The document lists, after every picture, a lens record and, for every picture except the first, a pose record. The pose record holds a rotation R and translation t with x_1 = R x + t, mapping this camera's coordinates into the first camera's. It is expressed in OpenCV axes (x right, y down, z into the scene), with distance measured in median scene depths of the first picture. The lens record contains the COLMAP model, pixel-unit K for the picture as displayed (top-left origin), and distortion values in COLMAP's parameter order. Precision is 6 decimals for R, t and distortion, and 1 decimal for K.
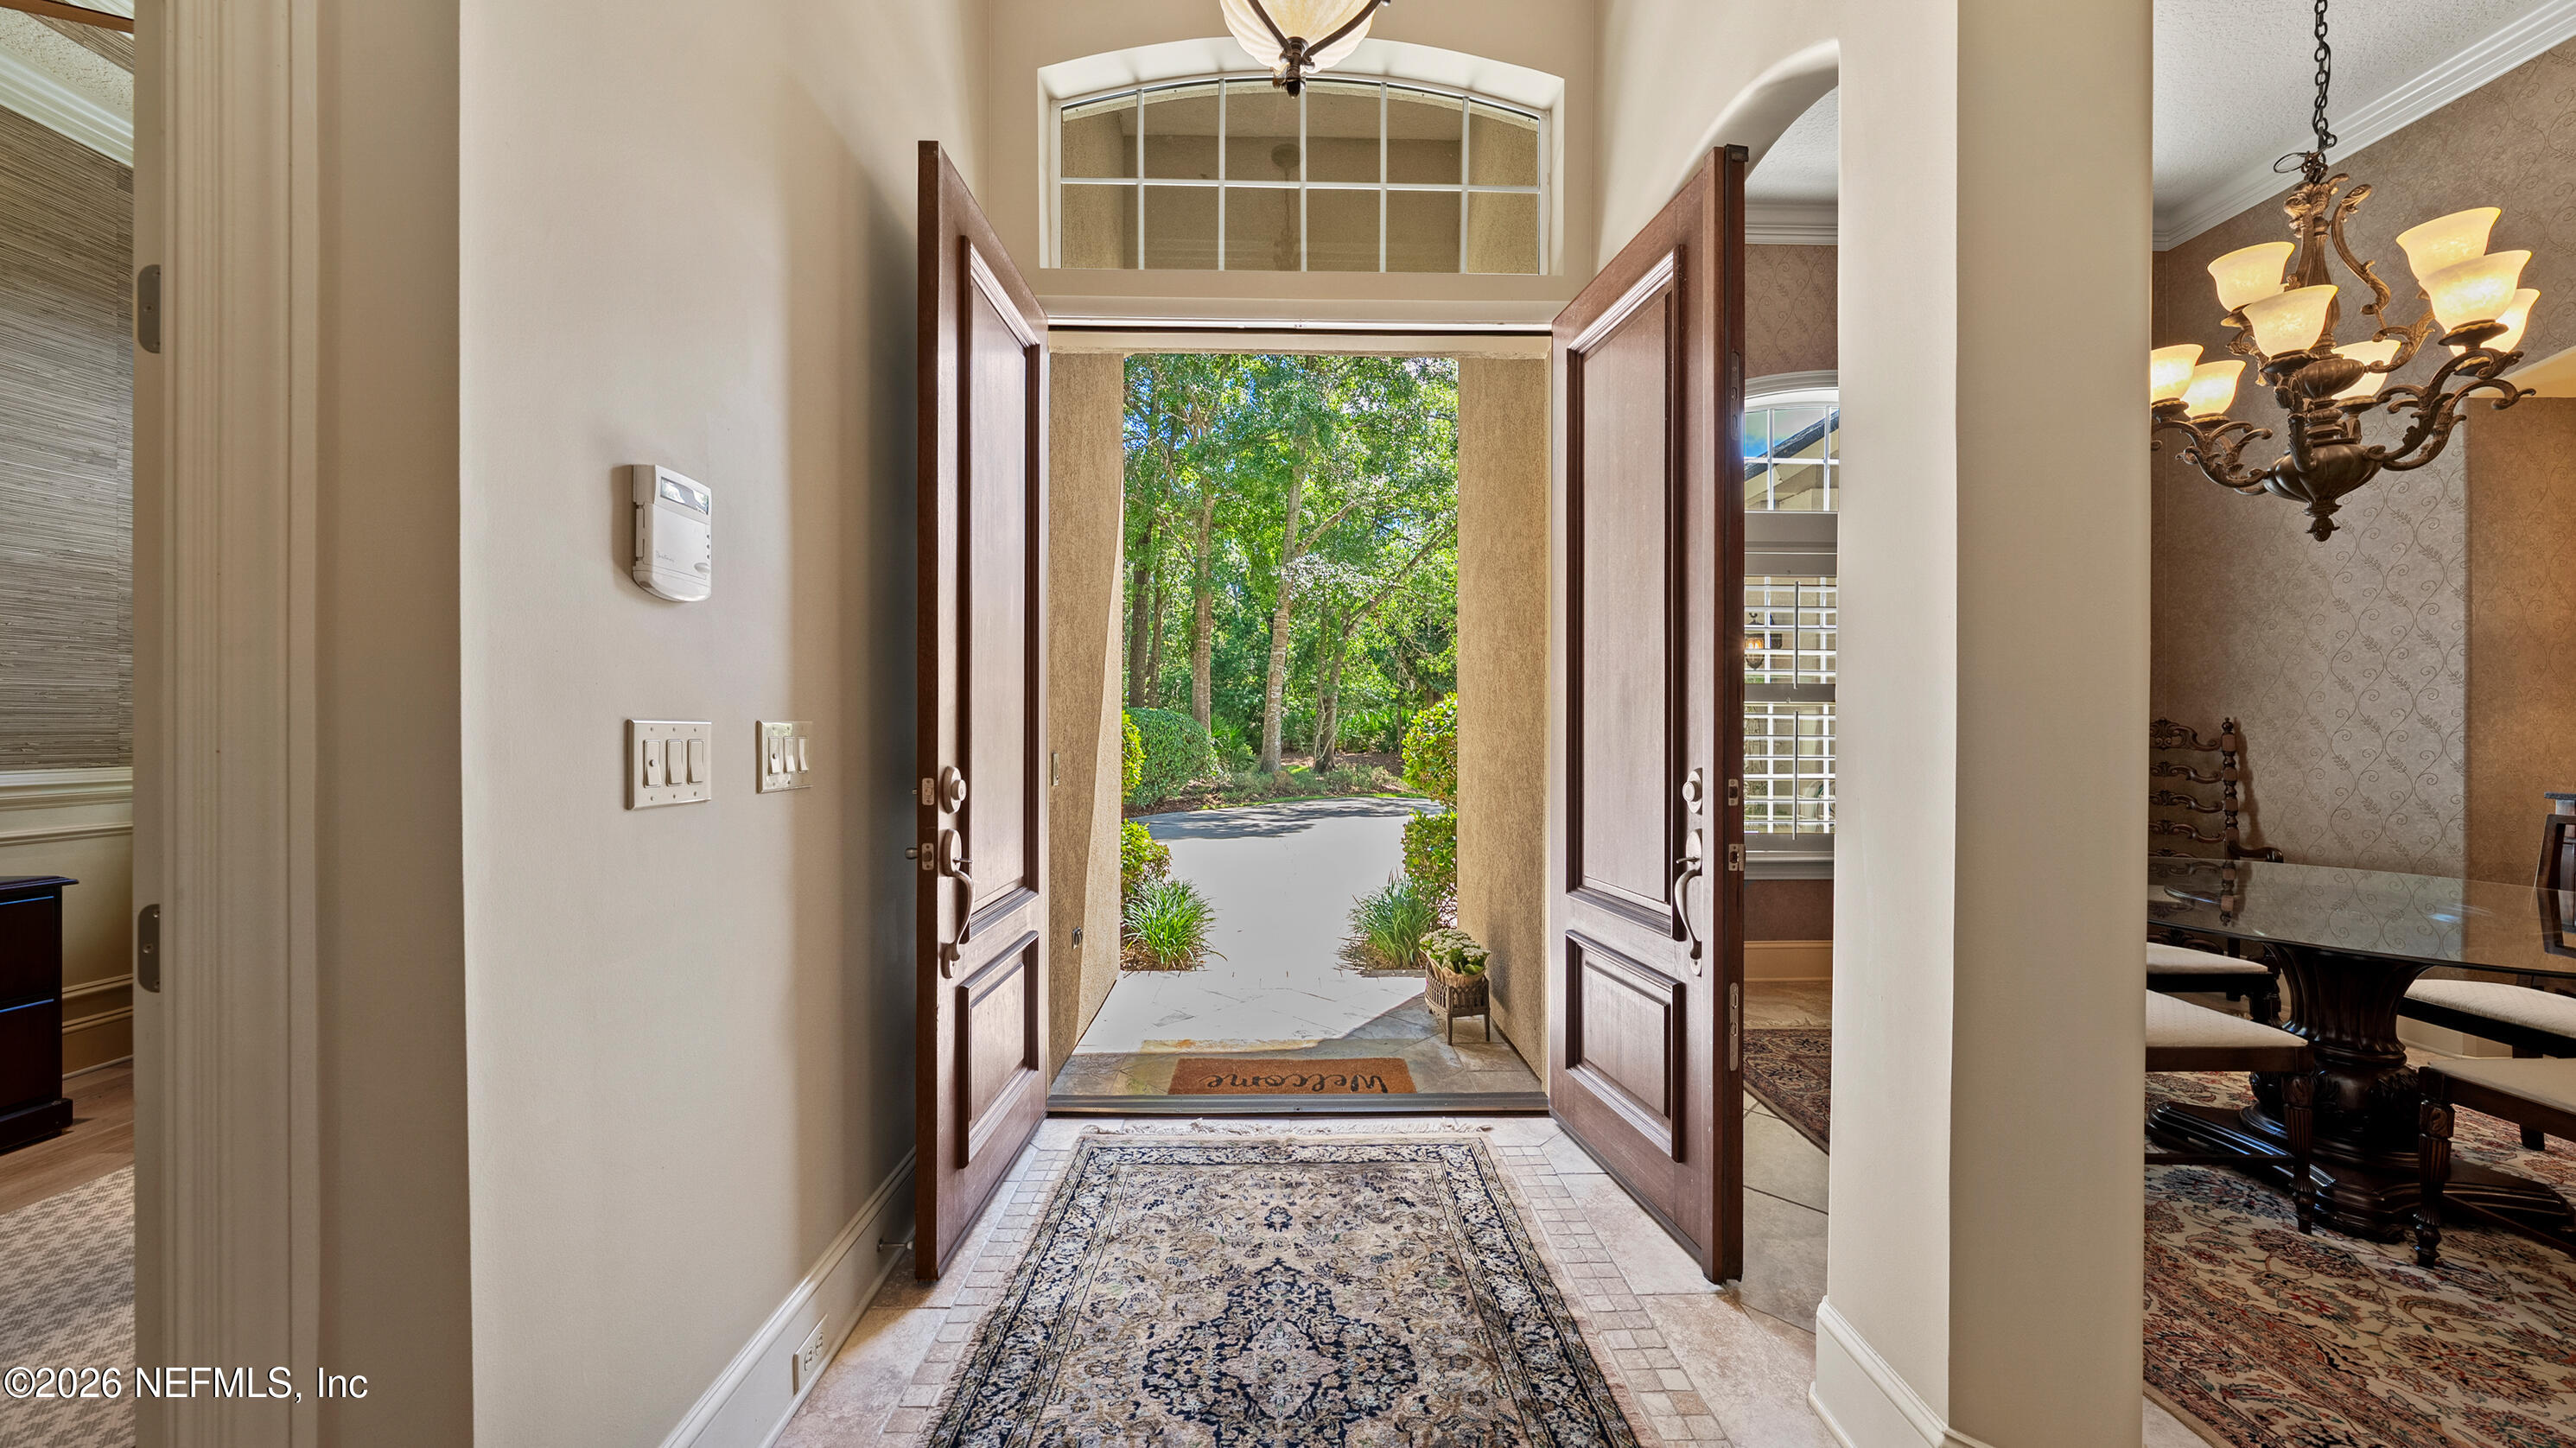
lens RADIAL K [[880.0, 0, 1302.7], [0, 880.0, 737.5], [0, 0, 1]] dist [-0.001851, -0.000210]
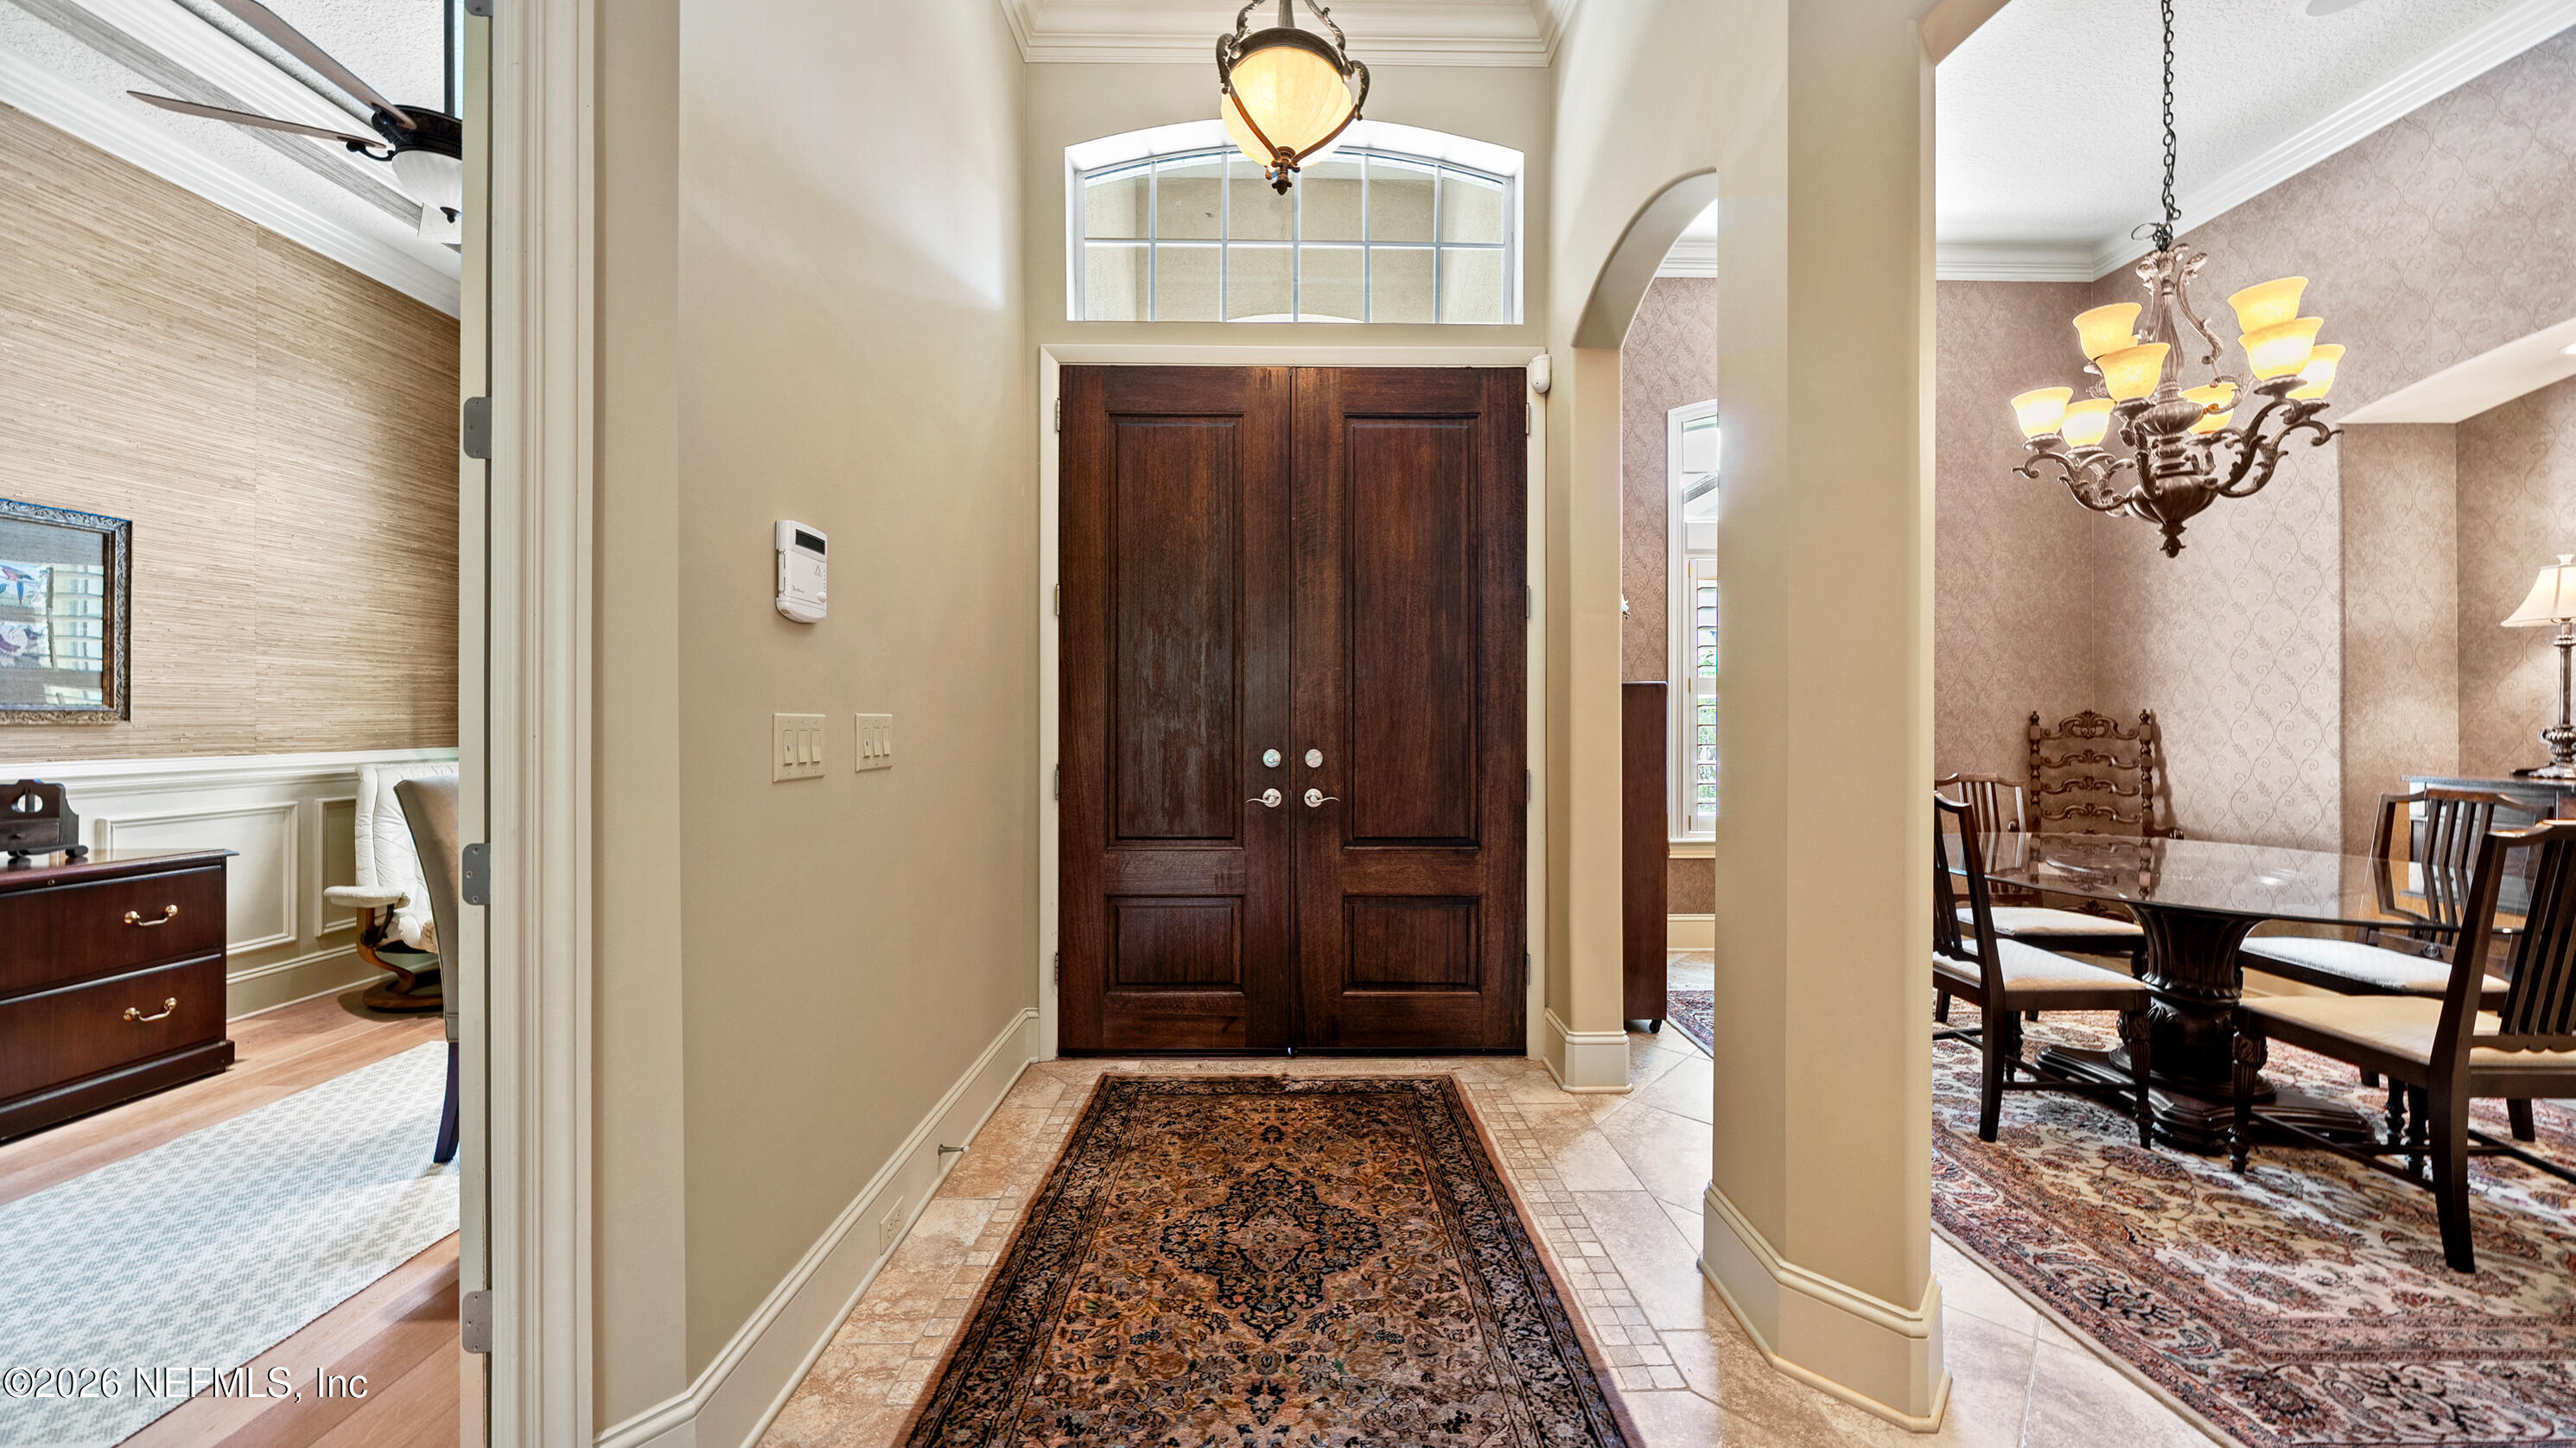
lens RADIAL K [[892.2, 0, 1301.5], [0, 892.2, 723.2], [0, 0, 1]] dist [-0.001911, -0.000162]
pose [[0.999939, -0.000917, -0.010999, 0.023343], [0.000842, 0.999977, -0.006774, 0.001889], [0.011005, 0.006765, 0.999917, -0.189077]]
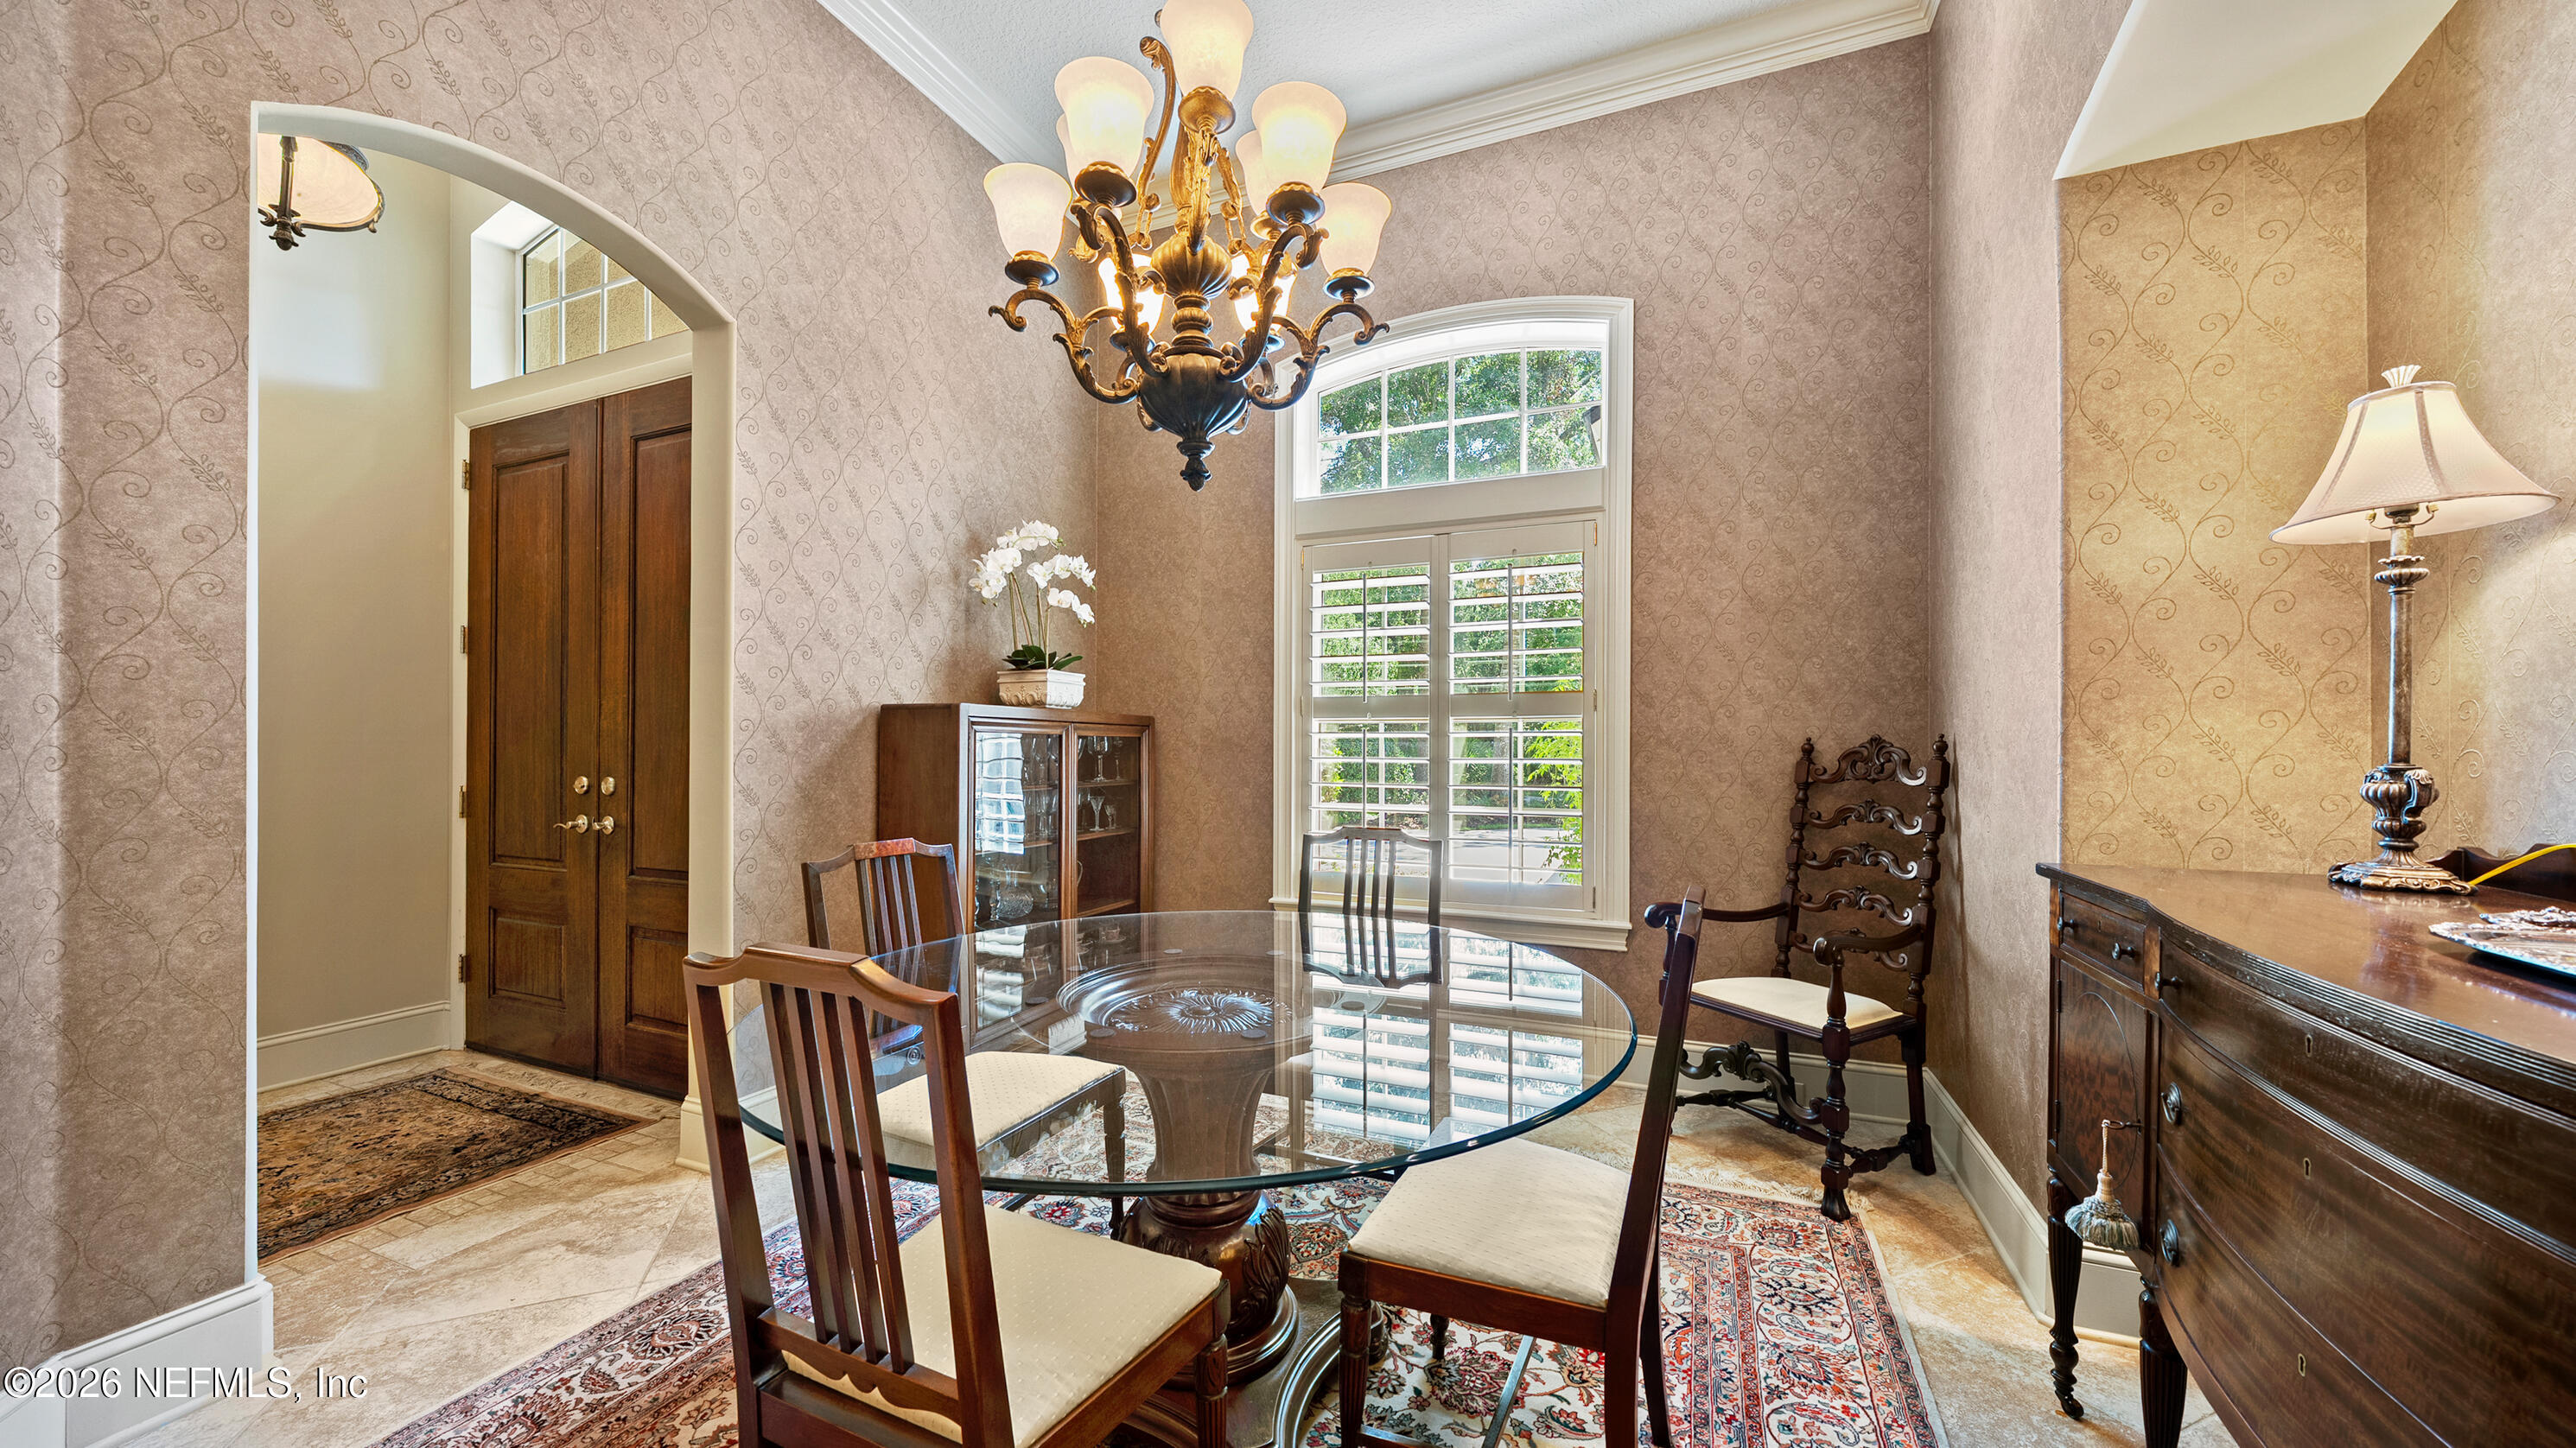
lens RADIAL K [[916.7, 0, 1277.7], [0, 916.7, 749.0], [0, 0, 1]] dist [-0.000797, -0.000093]
pose [[0.904937, 0.002097, -0.425541, 1.452296], [-0.007852, 0.999900, -0.011770, 0.000017], [0.425473, 0.013993, 0.904863, 0.305921]]
